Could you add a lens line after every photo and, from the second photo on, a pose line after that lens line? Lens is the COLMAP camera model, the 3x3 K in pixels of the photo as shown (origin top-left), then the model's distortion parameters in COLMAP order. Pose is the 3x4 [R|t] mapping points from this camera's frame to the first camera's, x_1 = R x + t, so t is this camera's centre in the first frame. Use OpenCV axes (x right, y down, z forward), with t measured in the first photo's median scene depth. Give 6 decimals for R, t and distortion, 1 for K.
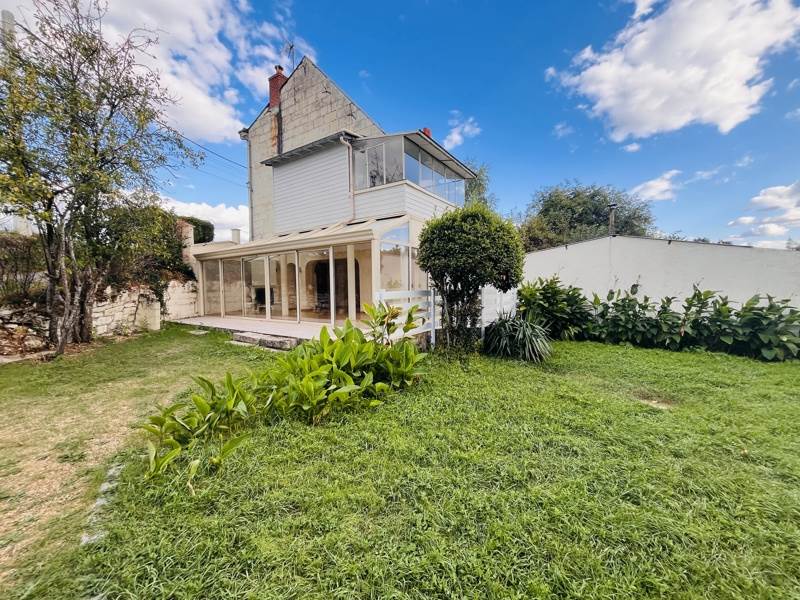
lens RADIAL K [[320.5, 0, 400.6], [0, 320.5, 302.0], [0, 0, 1]] dist [-0.002961, 0.000092]
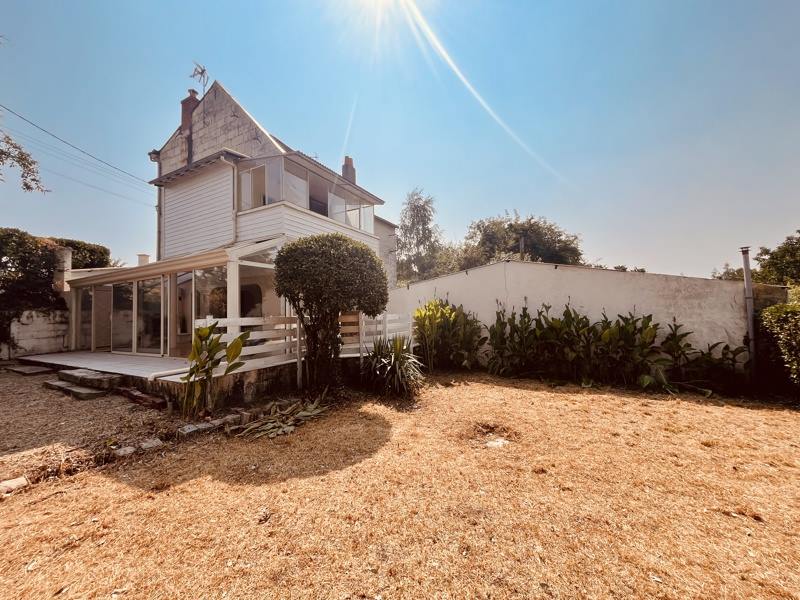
lens RADIAL K [[320.5, 0, 397.8], [0, 320.5, 301.9], [0, 0, 1]] dist [-0.002961, 0.000092]
pose [[0.995513, -0.007281, 0.094340, 0.171531], [0.015844, 0.995785, -0.090336, 0.003651], [-0.093285, 0.091426, 0.991433, 0.041611]]
